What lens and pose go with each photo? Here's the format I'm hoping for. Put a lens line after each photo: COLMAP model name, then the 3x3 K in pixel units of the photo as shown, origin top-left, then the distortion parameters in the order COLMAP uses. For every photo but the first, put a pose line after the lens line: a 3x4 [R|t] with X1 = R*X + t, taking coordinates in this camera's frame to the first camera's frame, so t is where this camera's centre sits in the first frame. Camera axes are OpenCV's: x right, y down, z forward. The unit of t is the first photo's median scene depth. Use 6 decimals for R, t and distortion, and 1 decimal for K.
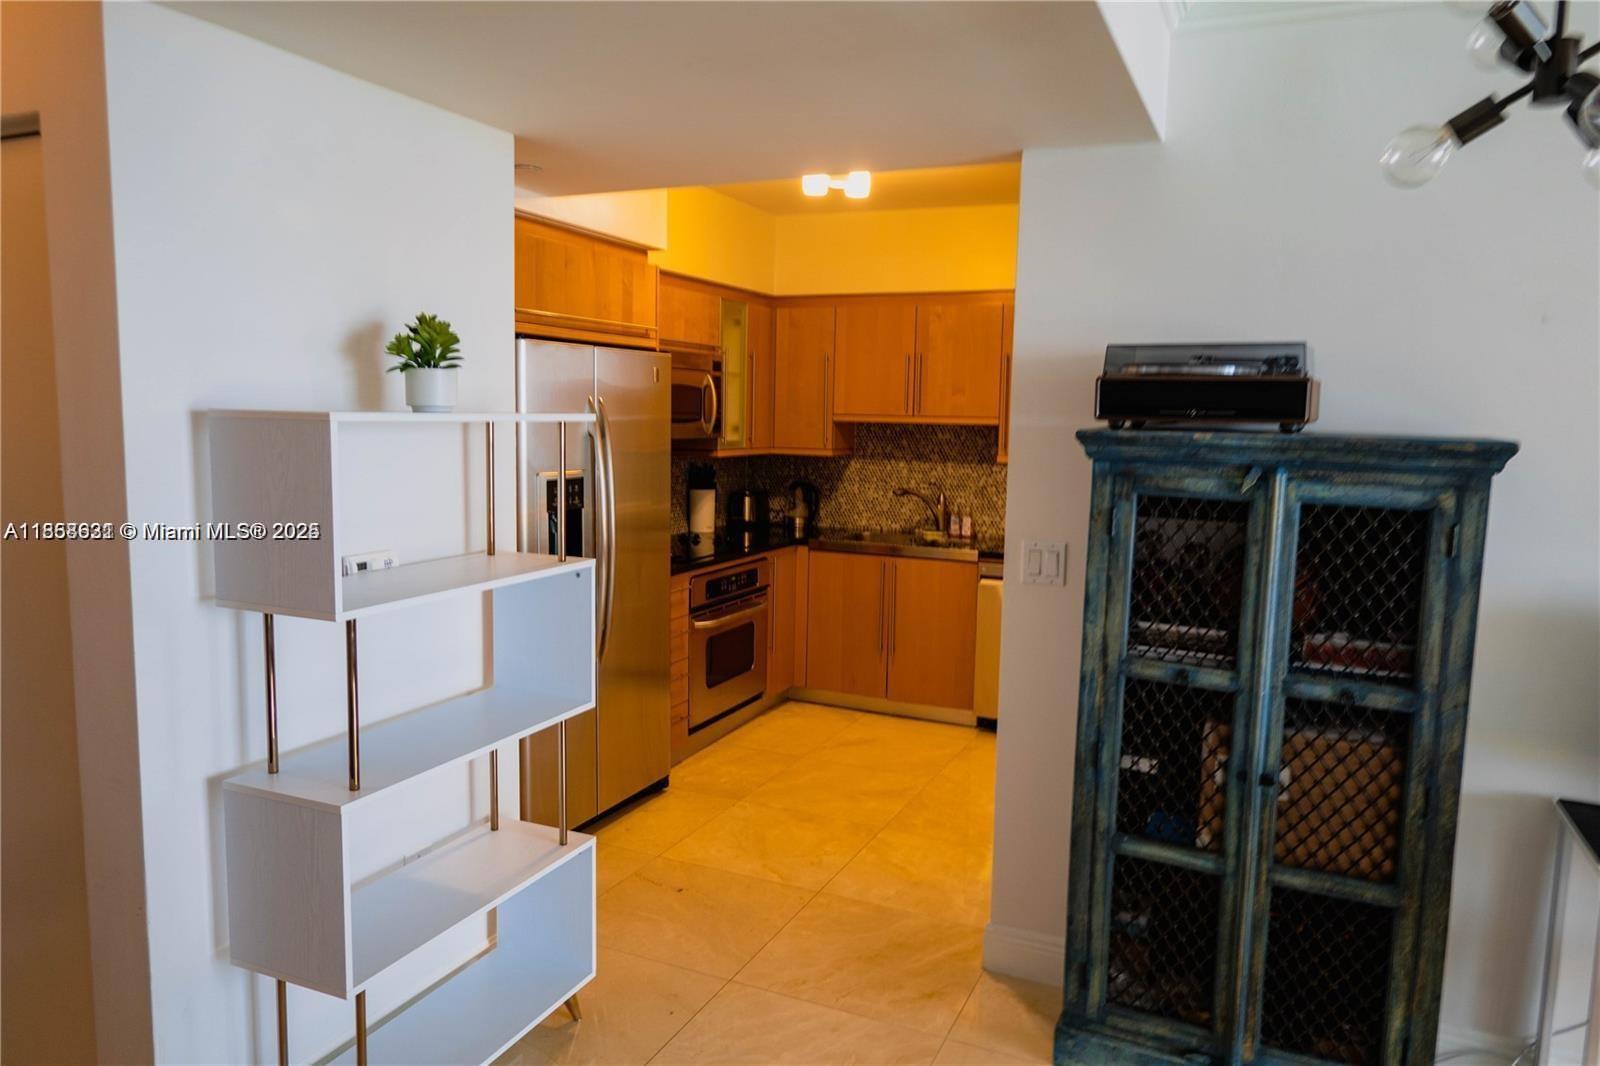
lens RADIAL K [[1071.8, 0, 791.2], [0, 1071.8, 526.0], [0, 0, 1]] dist [-0.005642, -0.006958]
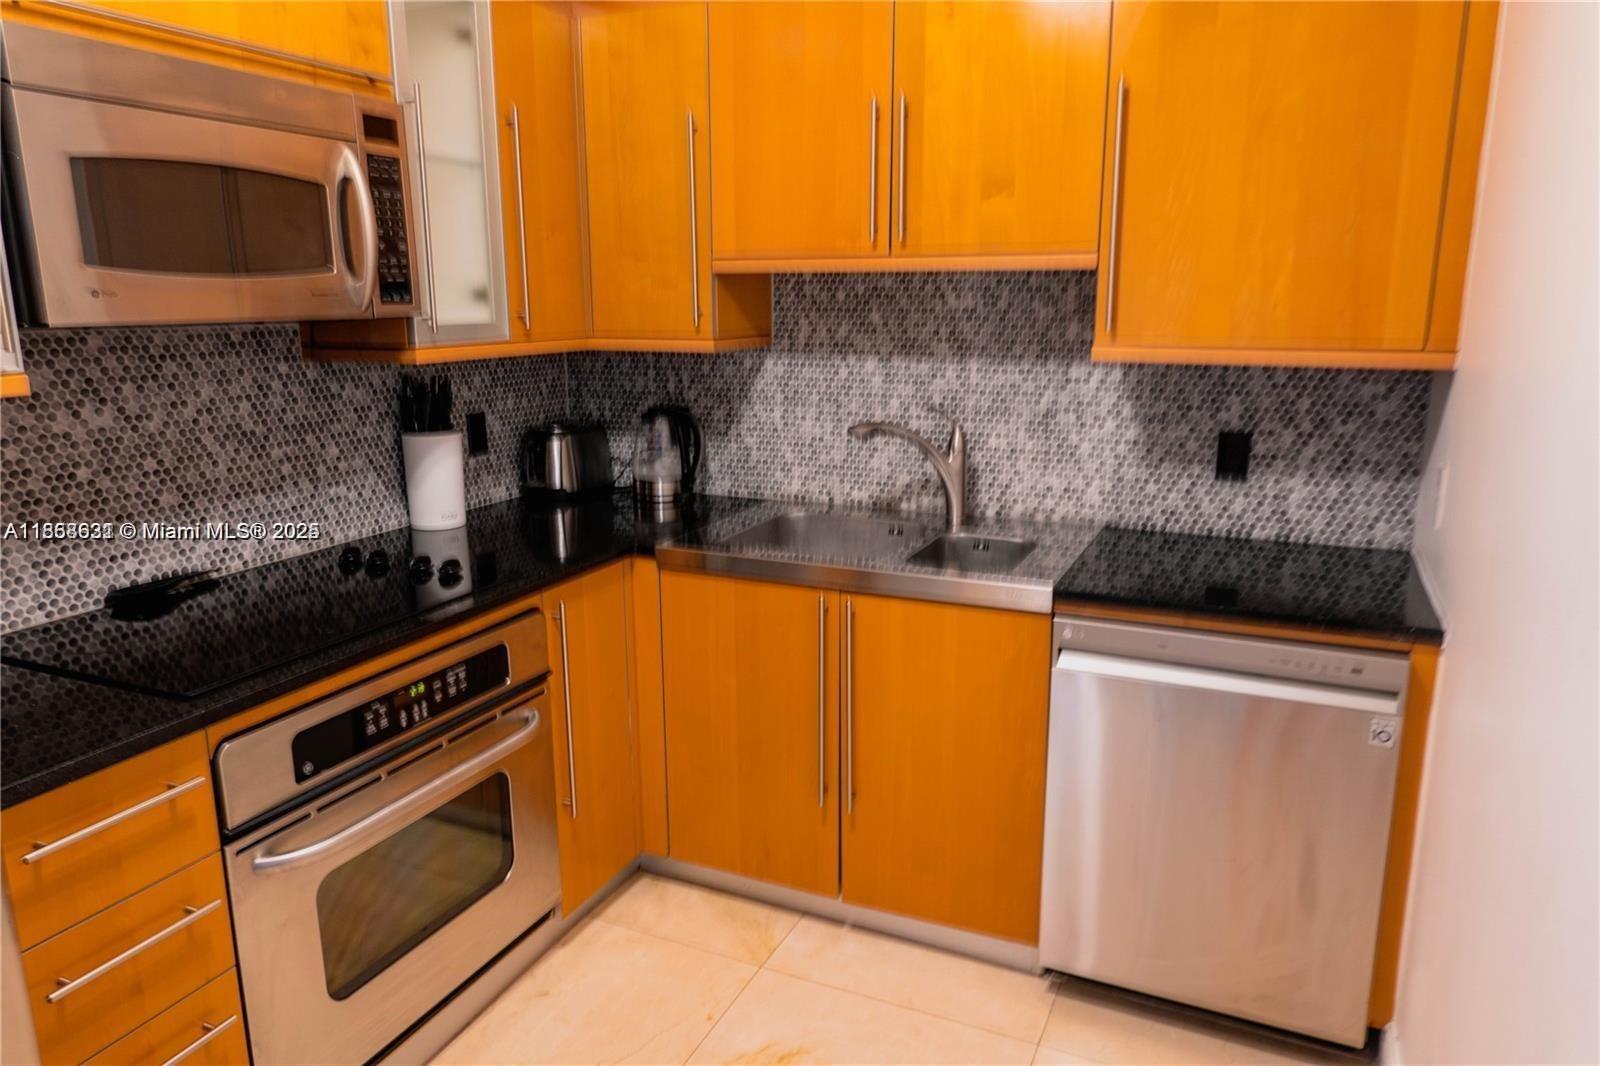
lens RADIAL K [[1071.8, 0, 802.8], [0, 1071.8, 546.3], [0, 0, 1]] dist [-0.005642, -0.006958]
pose [[0.999640, -0.025937, 0.006903, 0.070253], [0.024836, 0.991391, 0.128560, -0.040767], [-0.010178, -0.128342, 0.991678, 0.540461]]
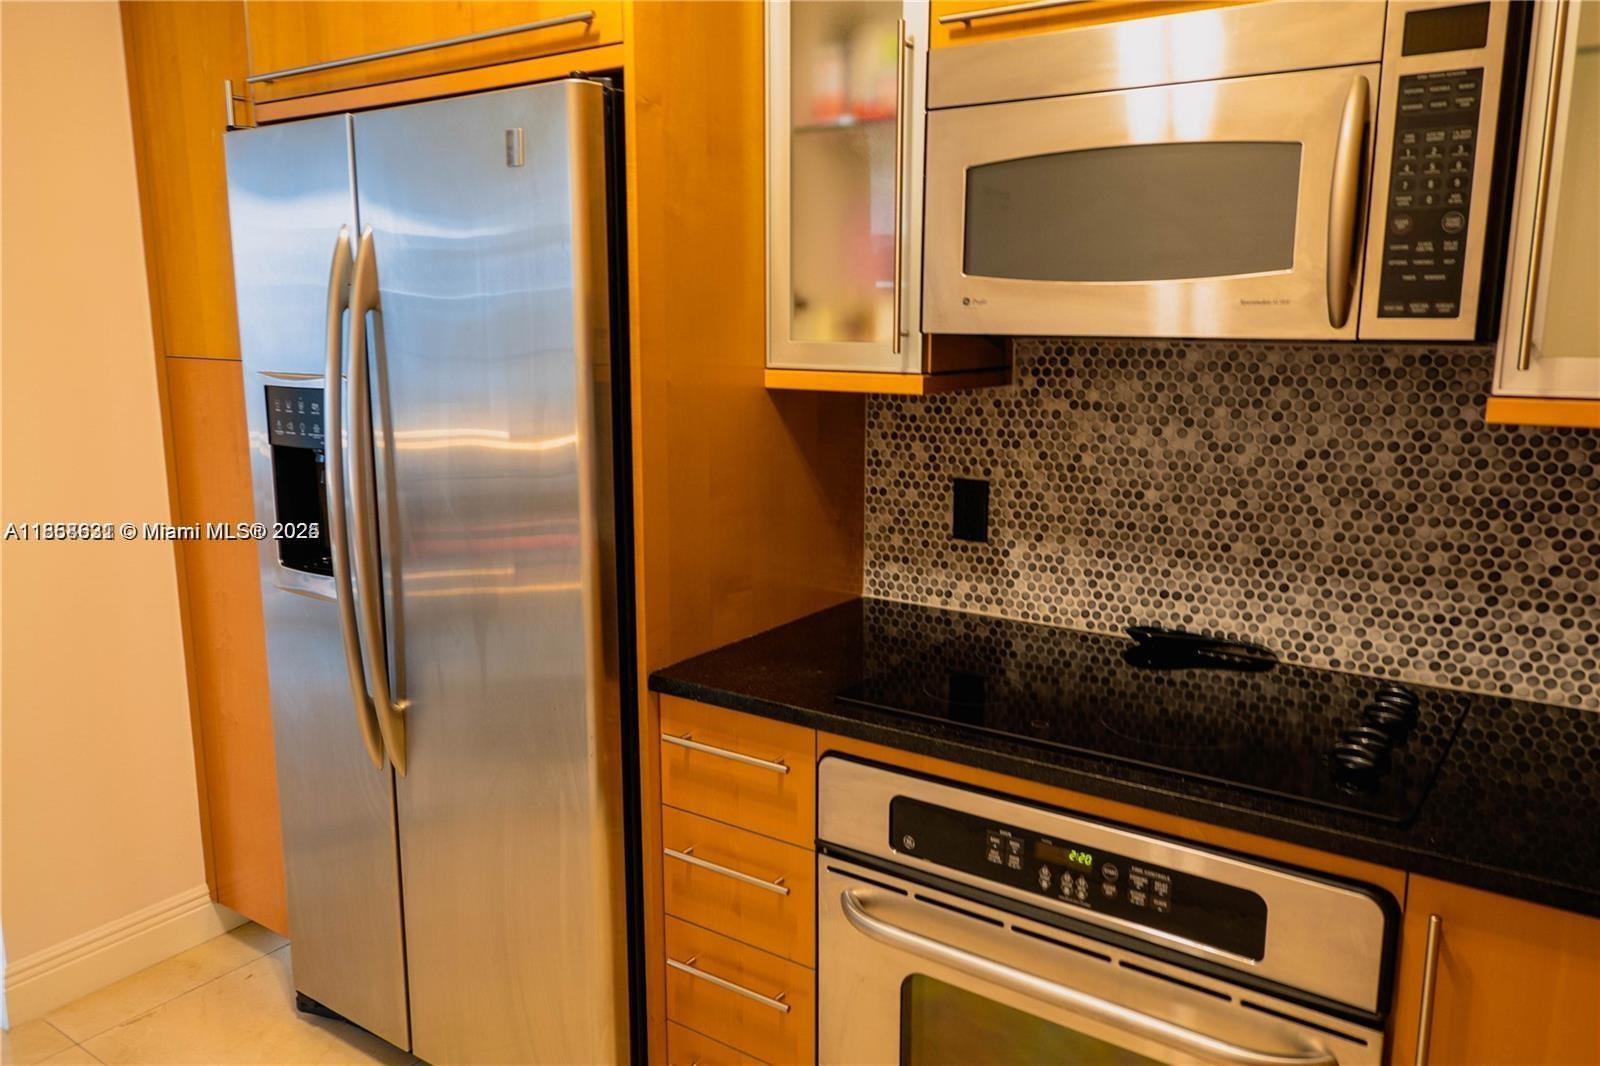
lens RADIAL K [[1195.4, 0, 798.2], [0, 1195.4, 542.6], [0, 0, 1]] dist [0.009724, 0.005078]
pose [[-0.185940, 0.167621, -0.968158, 0.204392], [-0.104696, 0.976351, 0.189147, -0.067389], [0.976967, 0.136532, -0.163993, 0.833768]]
